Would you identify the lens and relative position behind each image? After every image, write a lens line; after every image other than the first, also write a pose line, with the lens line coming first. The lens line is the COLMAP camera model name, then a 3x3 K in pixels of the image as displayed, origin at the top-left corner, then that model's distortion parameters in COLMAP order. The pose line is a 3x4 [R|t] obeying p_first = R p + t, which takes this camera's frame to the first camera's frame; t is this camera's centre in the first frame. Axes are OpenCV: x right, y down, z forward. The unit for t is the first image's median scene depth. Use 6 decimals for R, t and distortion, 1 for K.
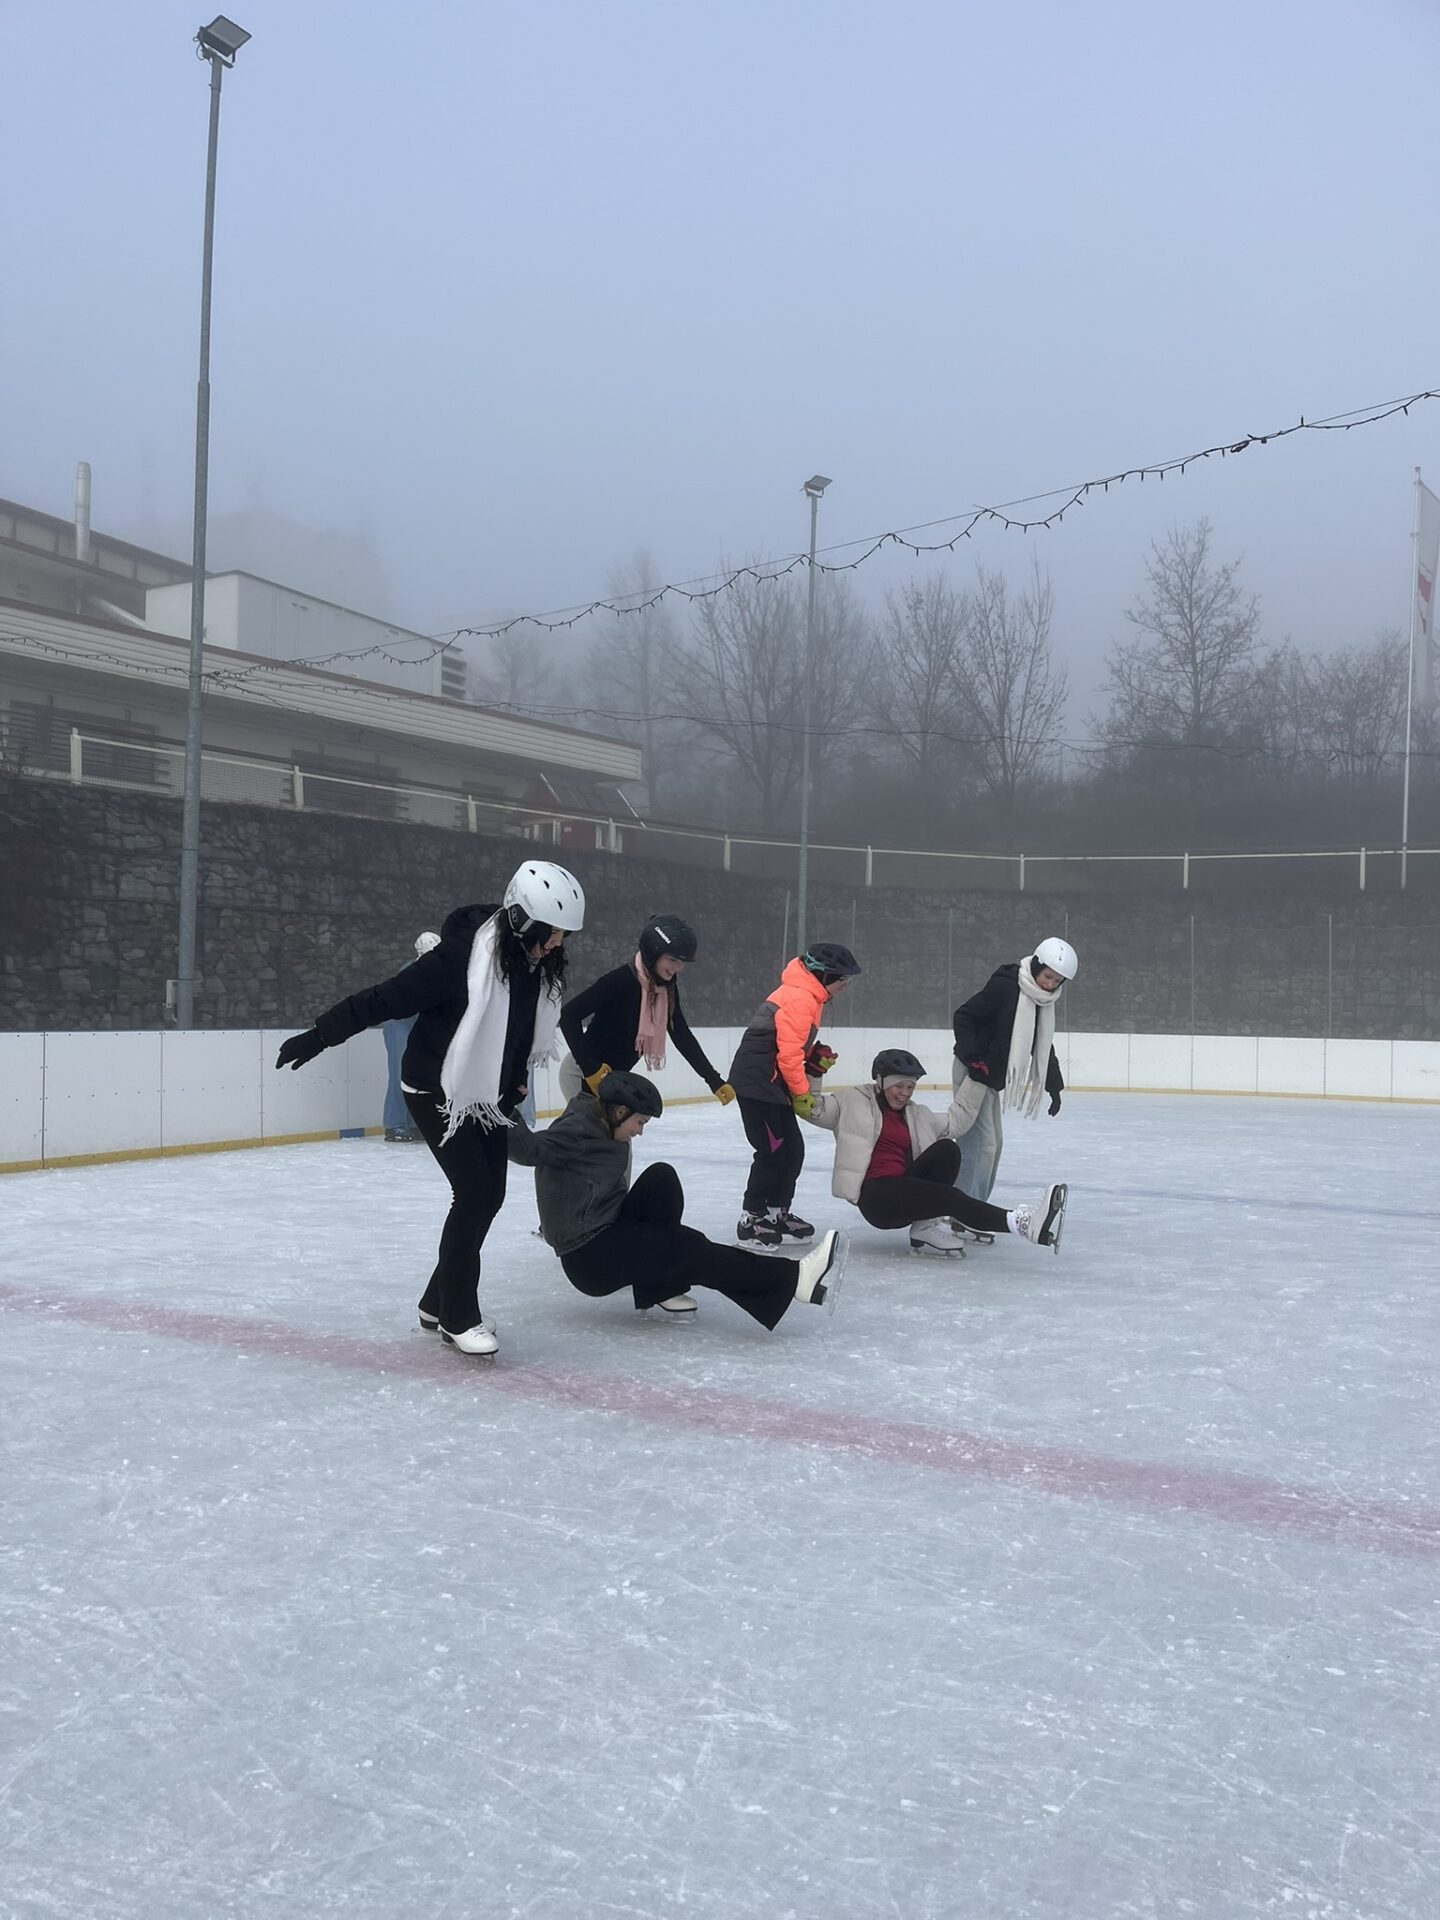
lens RADIAL K [[1434.0, 0, 720.0], [0, 1434.0, 960.0], [0, 0, 1]] dist [0.065268, -0.113832]
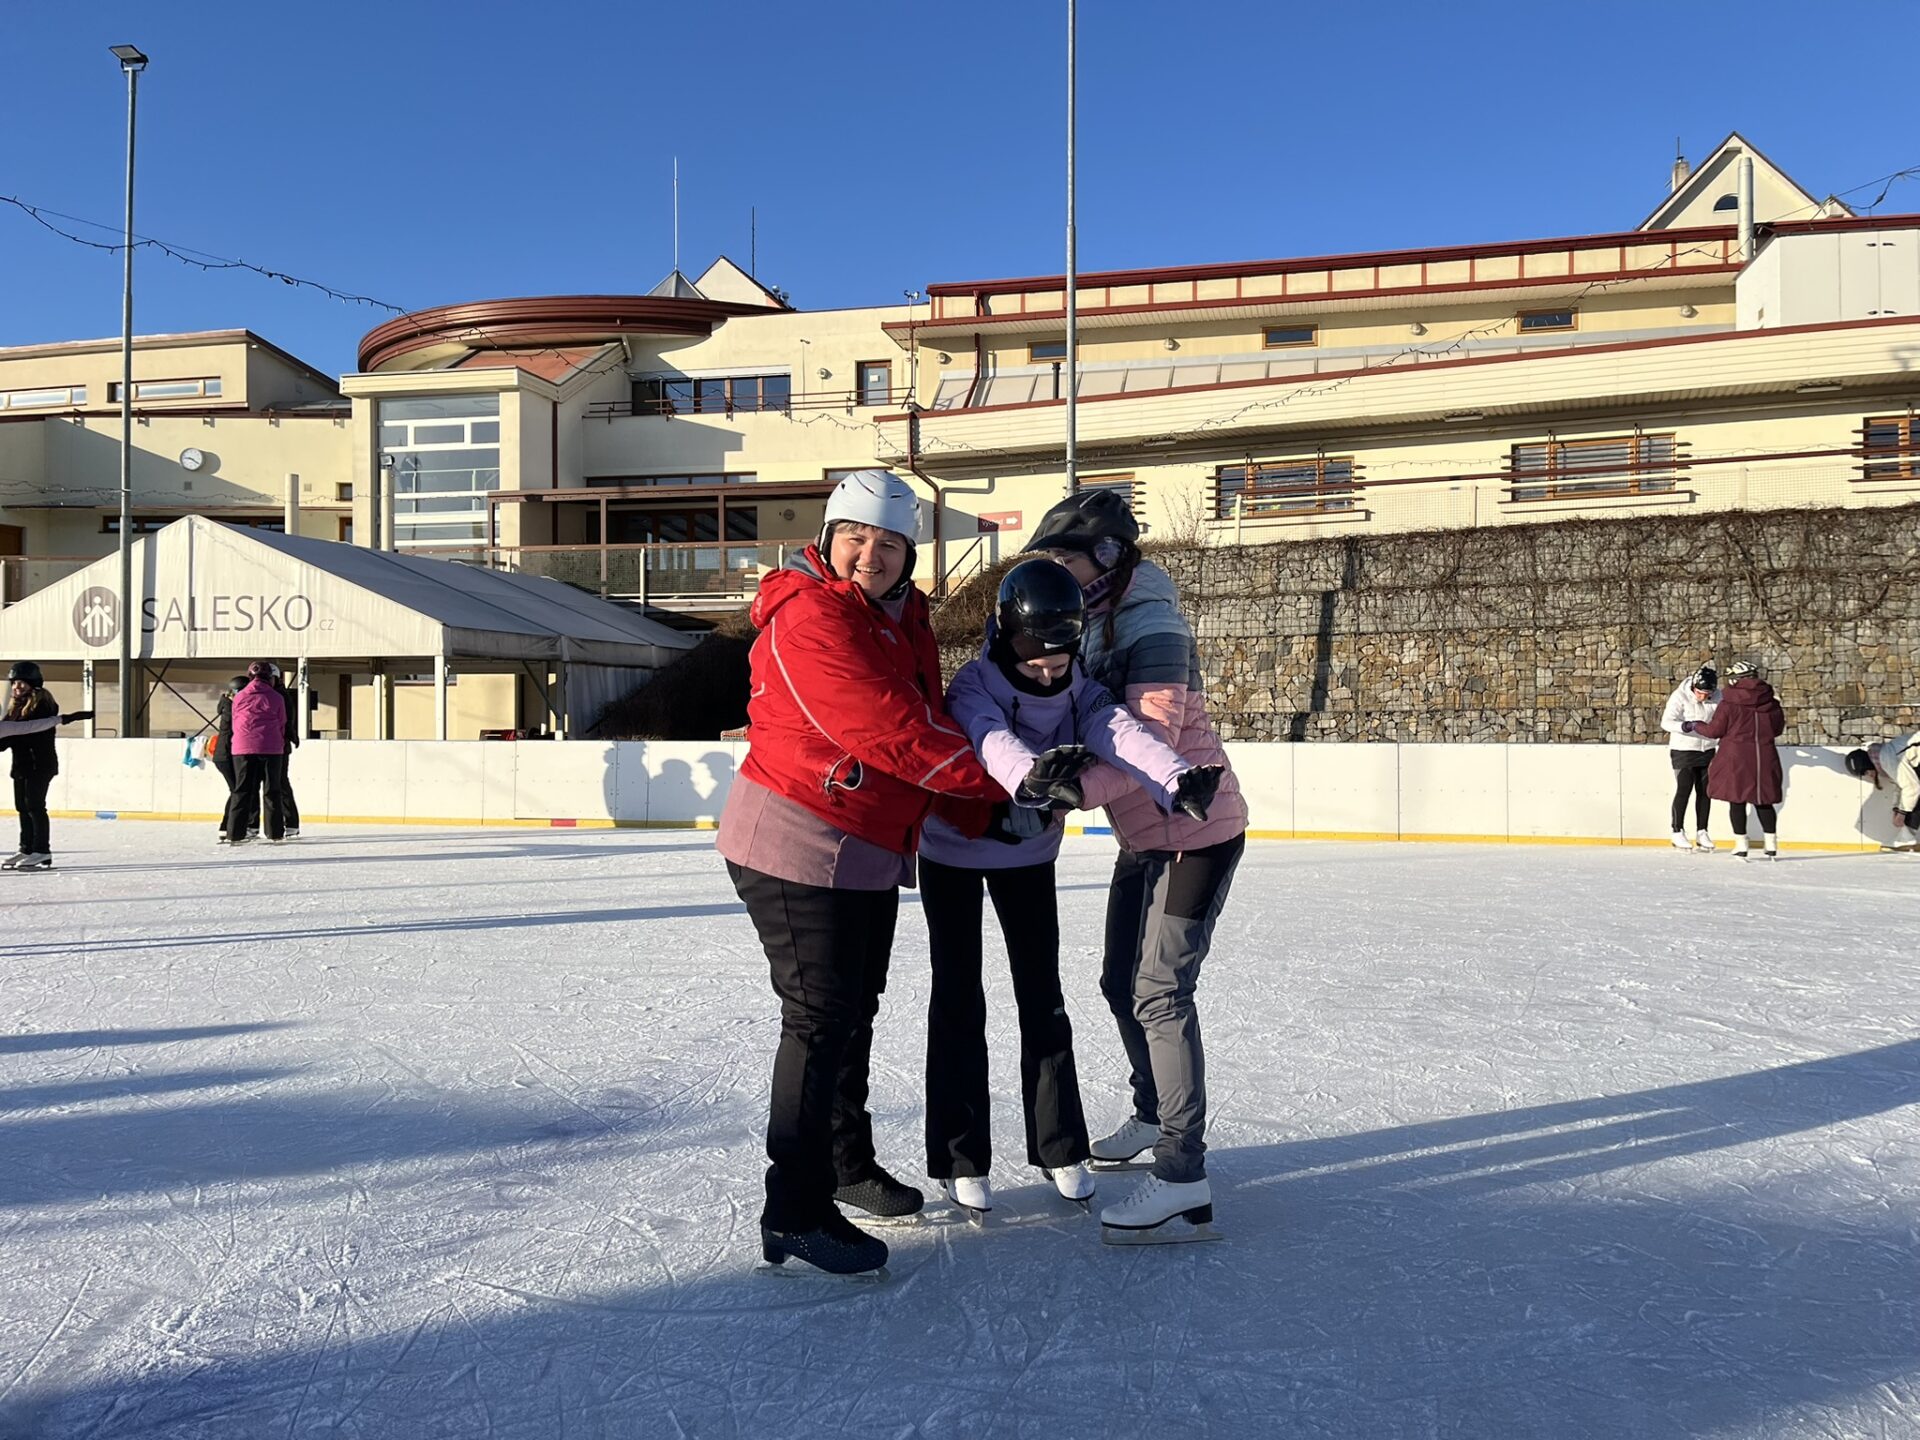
lens RADIAL K [[1436.3, 0, 960.0], [0, 1436.3, 720.0], [0, 0, 1]] dist [0.026825, 0.003336]
pose [[0.266859, -0.016365, -0.963597, 0.382042], [0.037533, 0.999274, -0.006577, 0.015450], [0.963004, -0.034411, 0.267280, 0.265549]]
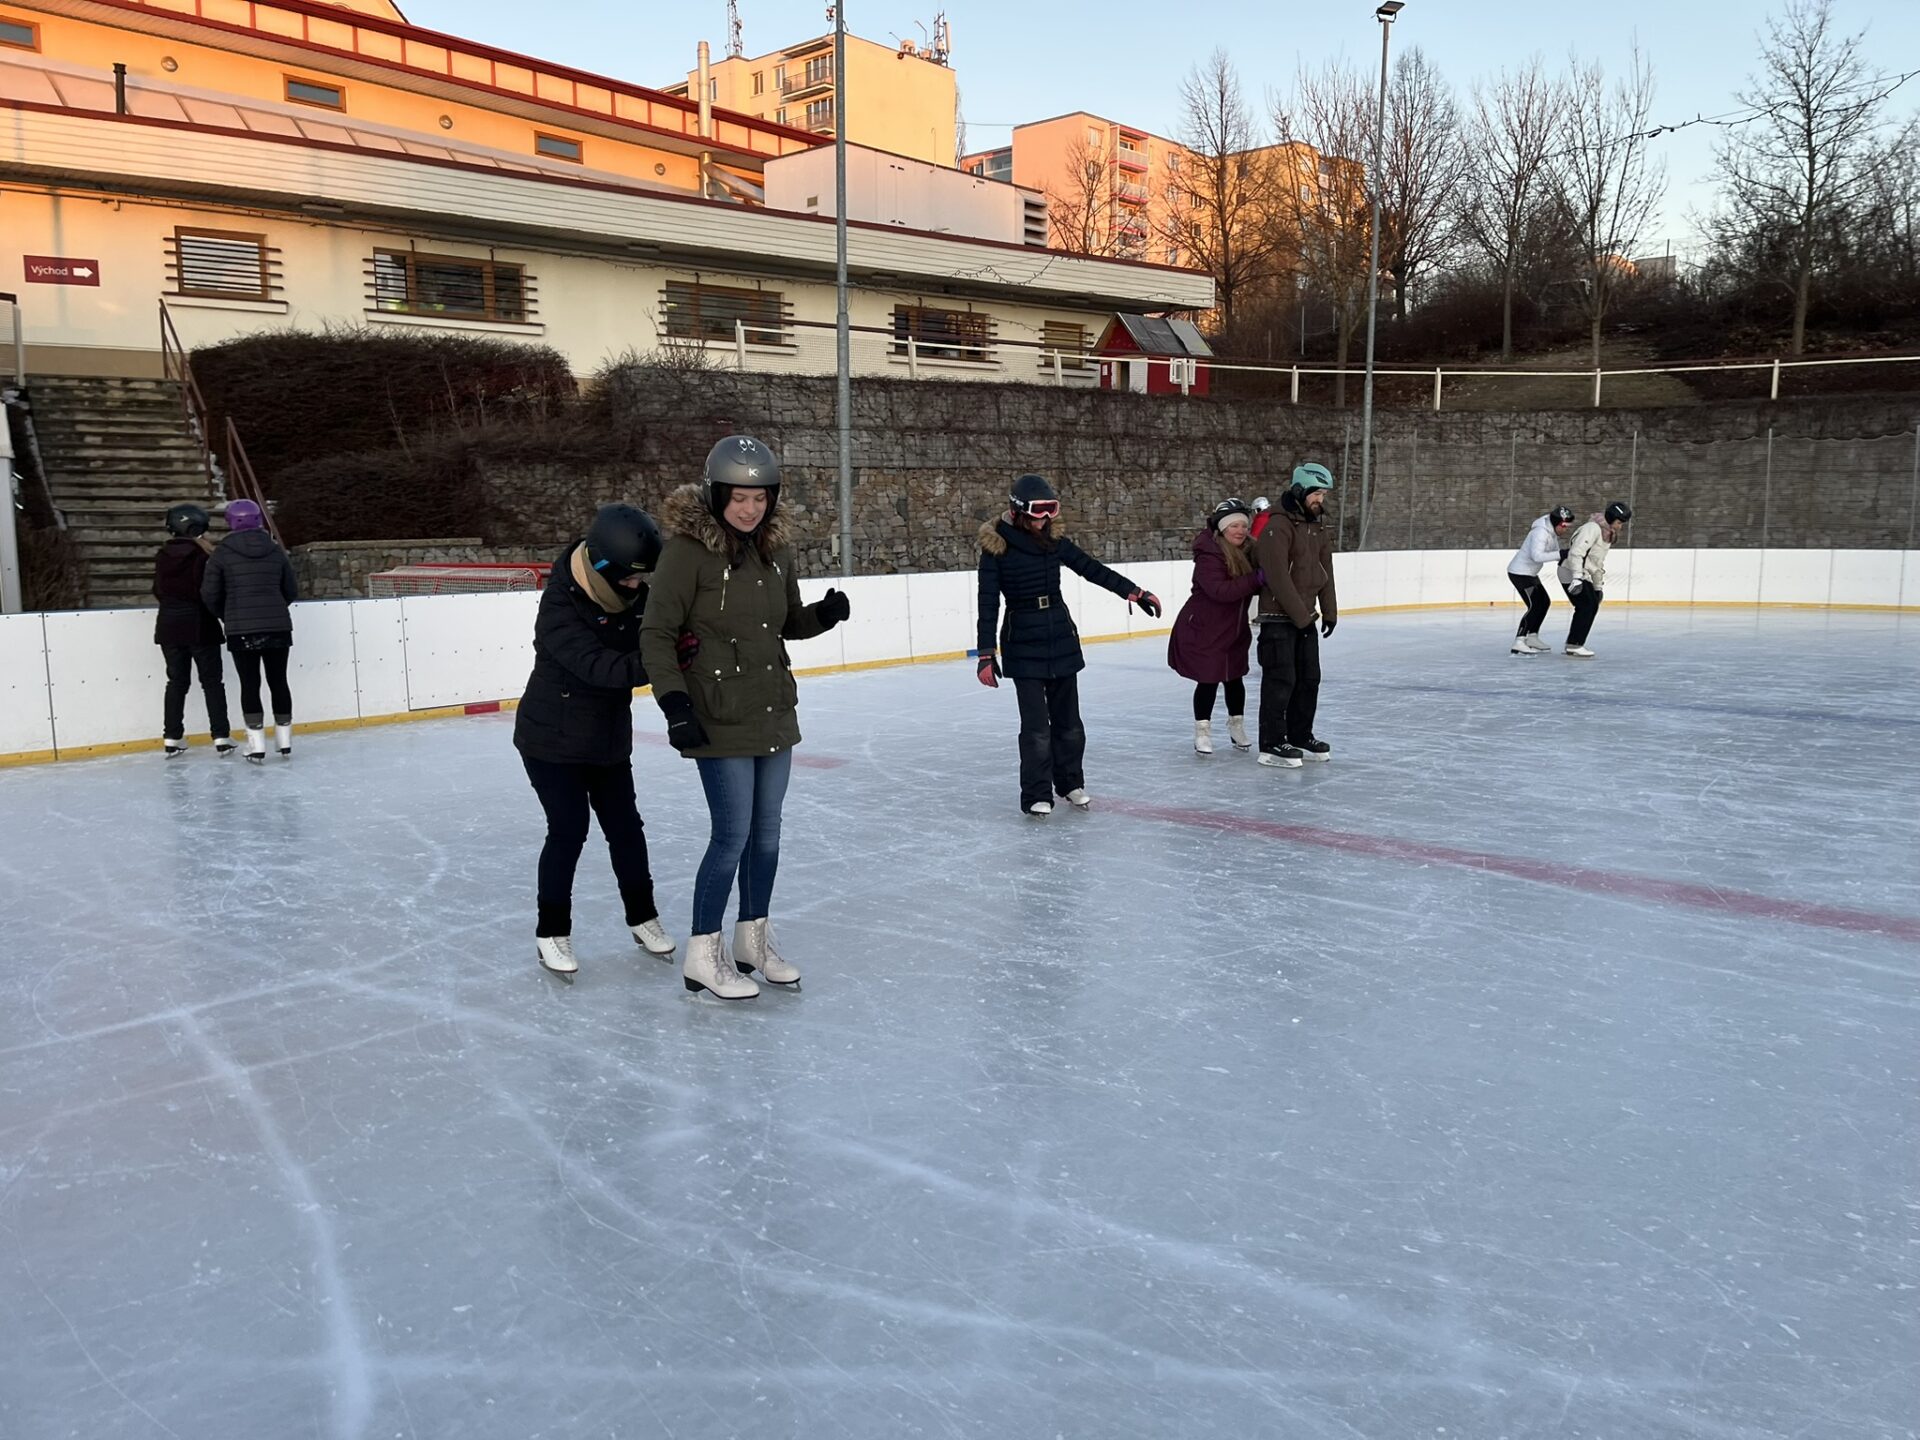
lens RADIAL K [[1423.1, 0, 976.4], [0, 1423.1, 721.9], [0, 0, 1]] dist [0.079095, -0.118329]
pose [[0.974882, 0.007669, -0.222590, 0.012142], [0.031142, 0.984896, 0.170323, -0.015720], [0.220534, -0.172977, 0.959919, -0.102240]]
